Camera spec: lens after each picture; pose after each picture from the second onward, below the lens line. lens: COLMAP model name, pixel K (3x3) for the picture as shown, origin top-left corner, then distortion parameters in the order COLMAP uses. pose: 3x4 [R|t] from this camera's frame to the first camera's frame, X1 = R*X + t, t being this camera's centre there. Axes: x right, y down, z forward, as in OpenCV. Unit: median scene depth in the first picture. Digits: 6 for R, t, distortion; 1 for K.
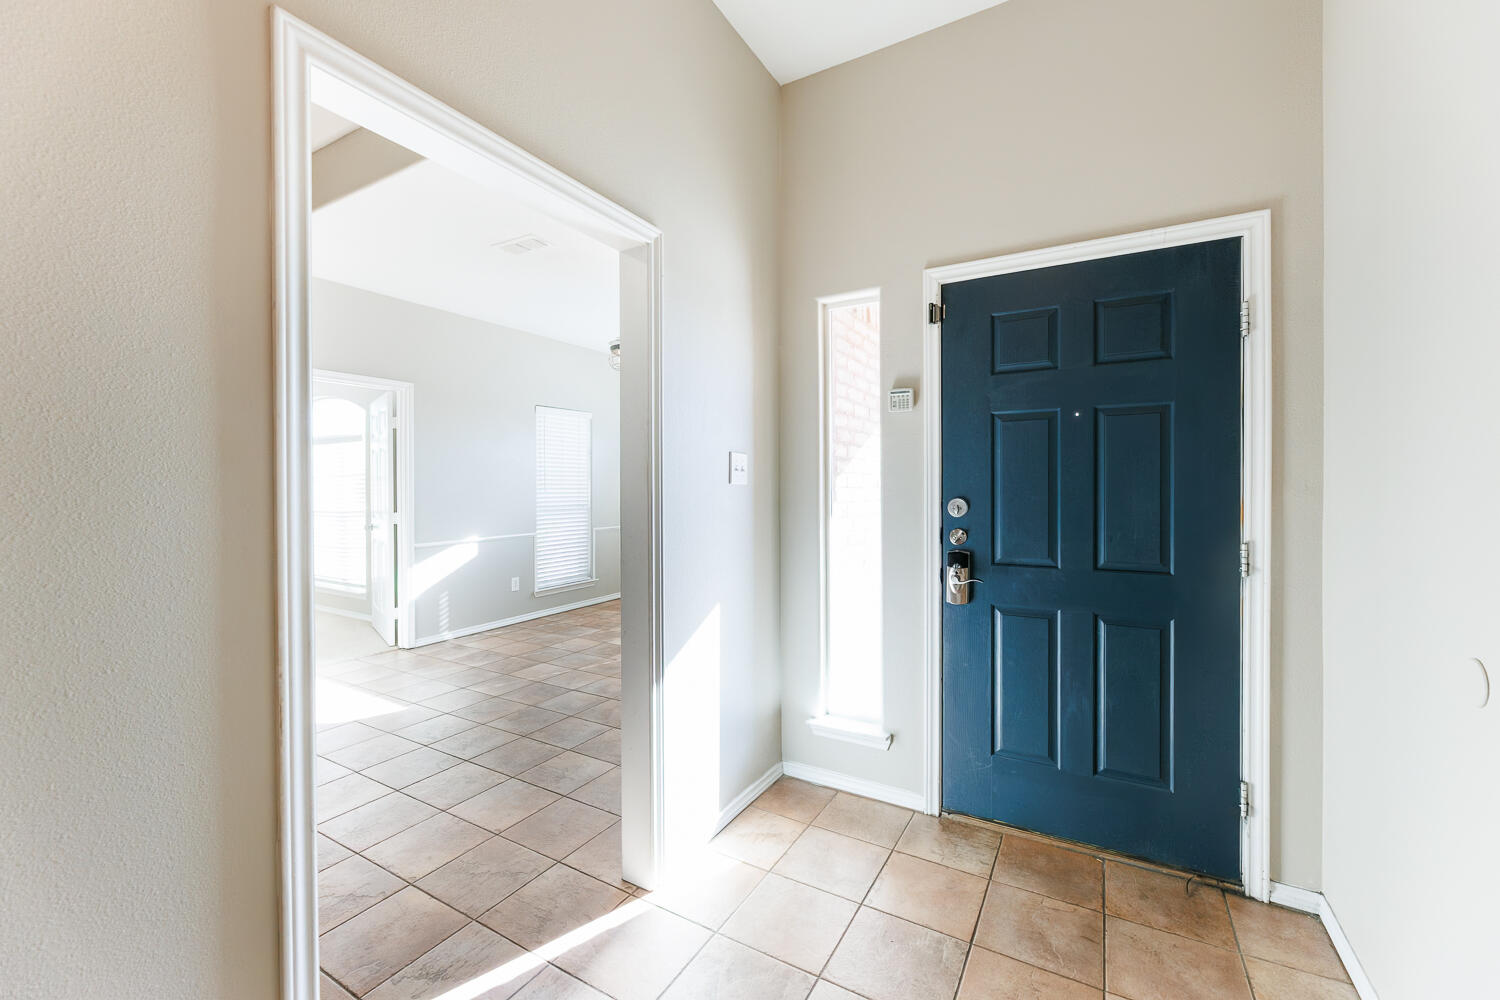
lens RADIAL K [[607.7, 0, 756.5], [0, 607.7, 497.1], [0, 0, 1]] dist [-0.001328, -0.000292]
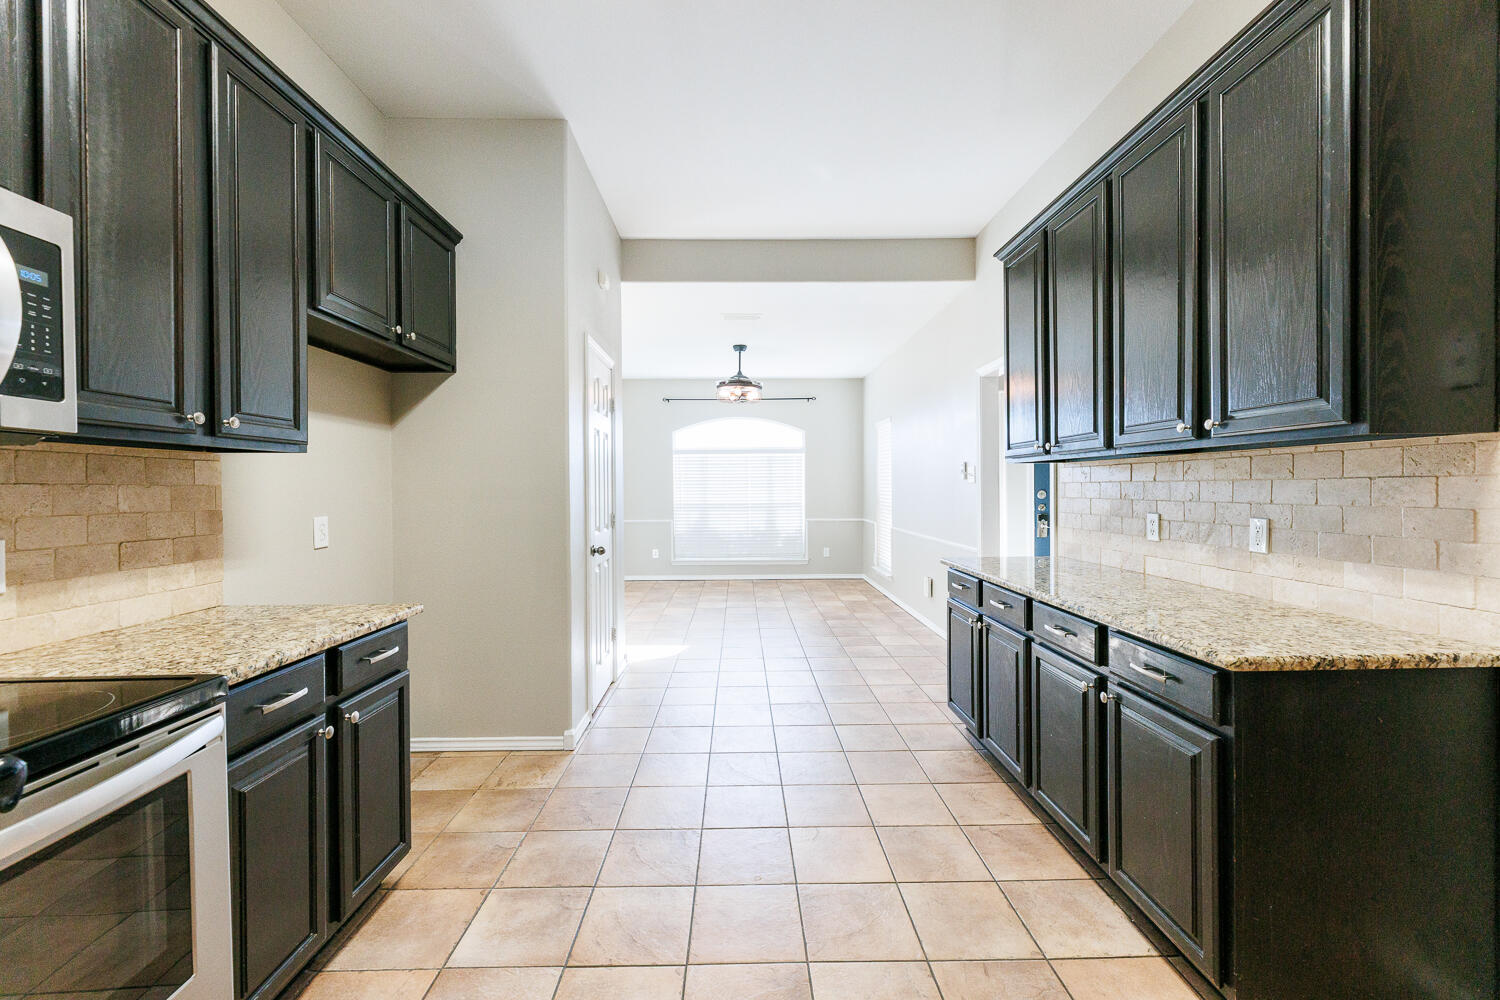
lens RADIAL K [[607.7, 0, 751.4], [0, 607.7, 492.8], [0, 0, 1]] dist [-0.001328, -0.000292]
pose [[0.854473, -0.006451, 0.519456, -1.759739], [0.012903, 0.999878, -0.008807, 0.017058], [-0.519336, 0.014228, 0.854452, -0.361505]]
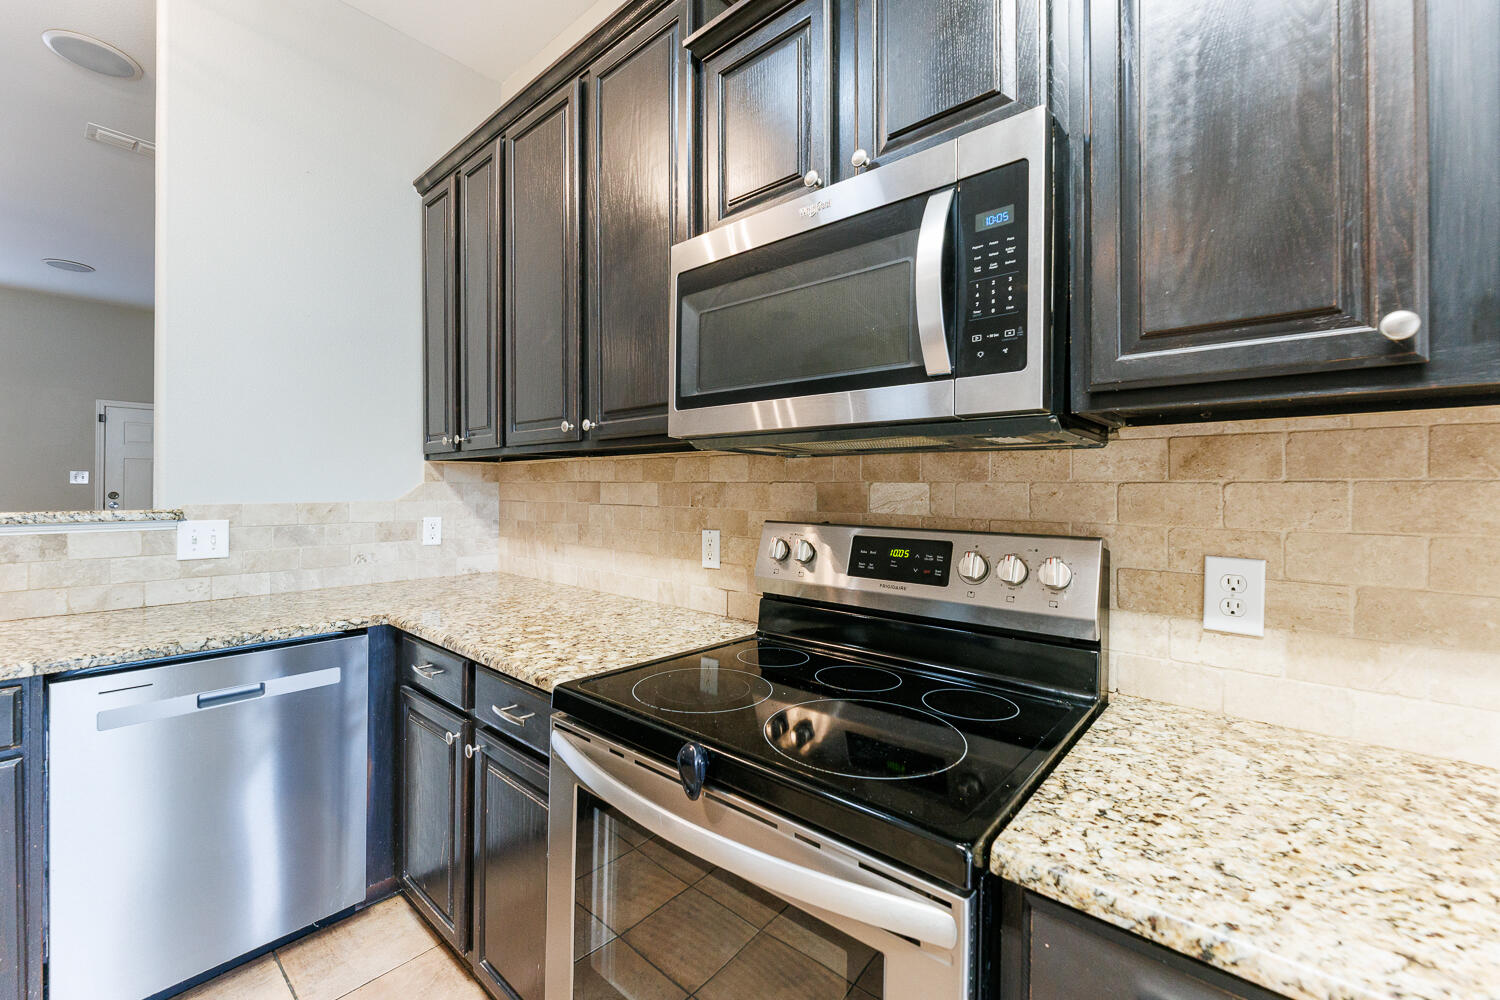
lens RADIAL K [[607.7, 0, 742.4], [0, 607.7, 484.9], [0, 0, 1]] dist [-0.001328, -0.000292]
pose [[-0.195496, -0.007125, -0.980679, -1.594591], [-0.021866, 0.999757, -0.002905, 0.005089], [0.980461, 0.020875, -0.195605, 0.259941]]
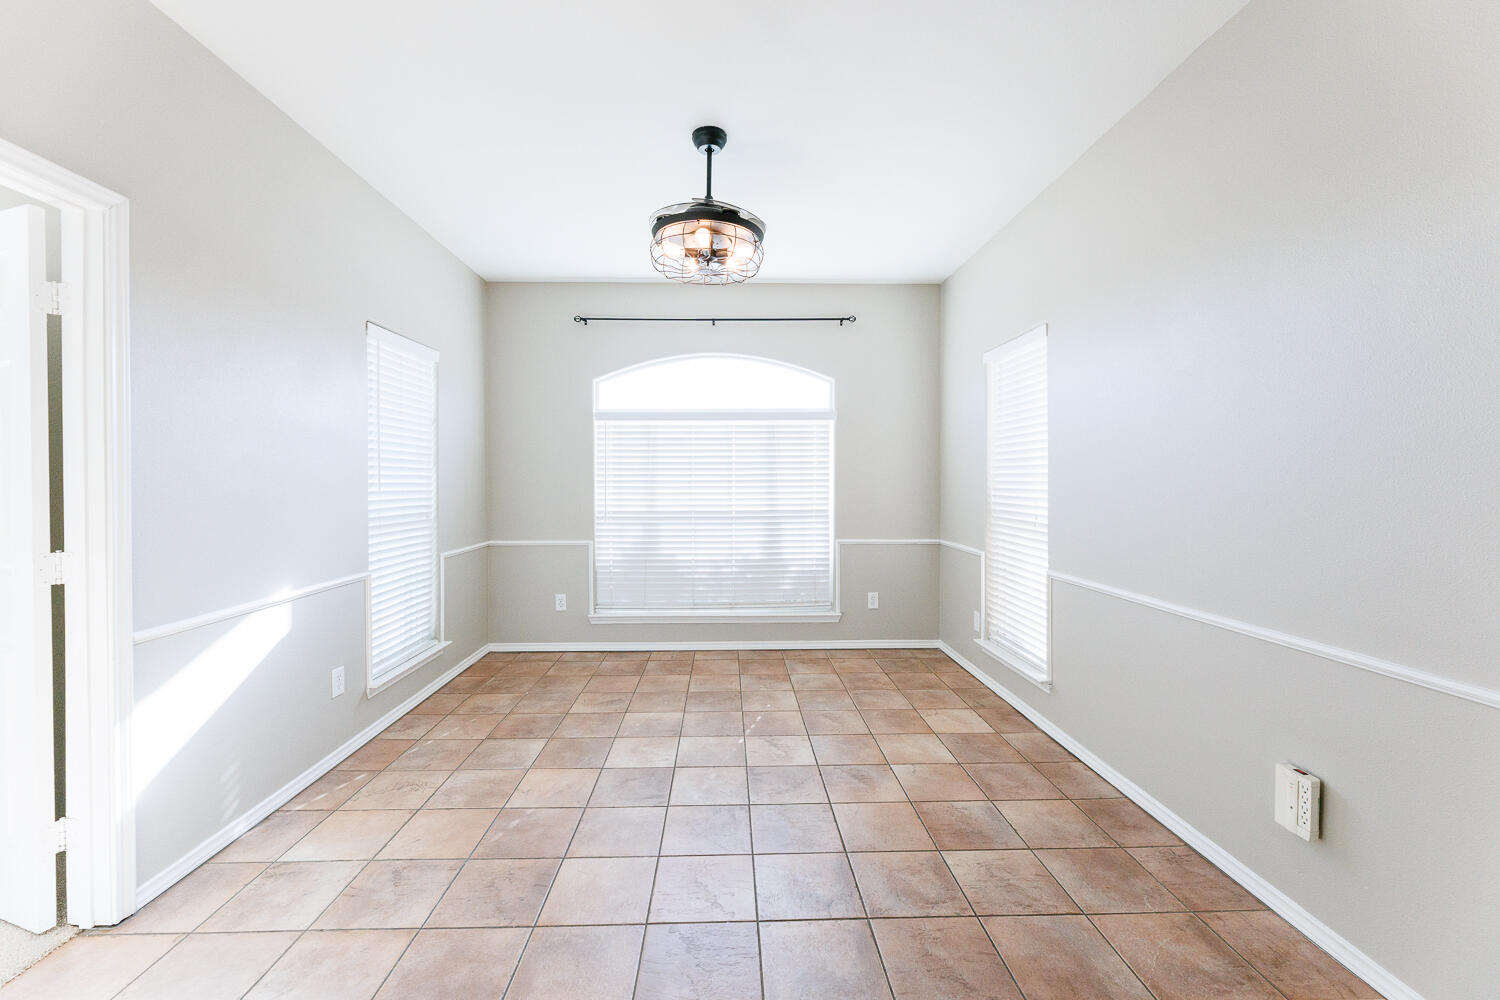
lens RADIAL K [[607.7, 0, 739.5], [0, 607.7, 491.8], [0, 0, 1]] dist [-0.001328, -0.000292]
pose [[0.852717, -0.006682, 0.522331, -0.917627], [0.008100, 0.999967, -0.000431, -0.012433], [-0.522311, 0.004599, 0.852743, 1.021061]]
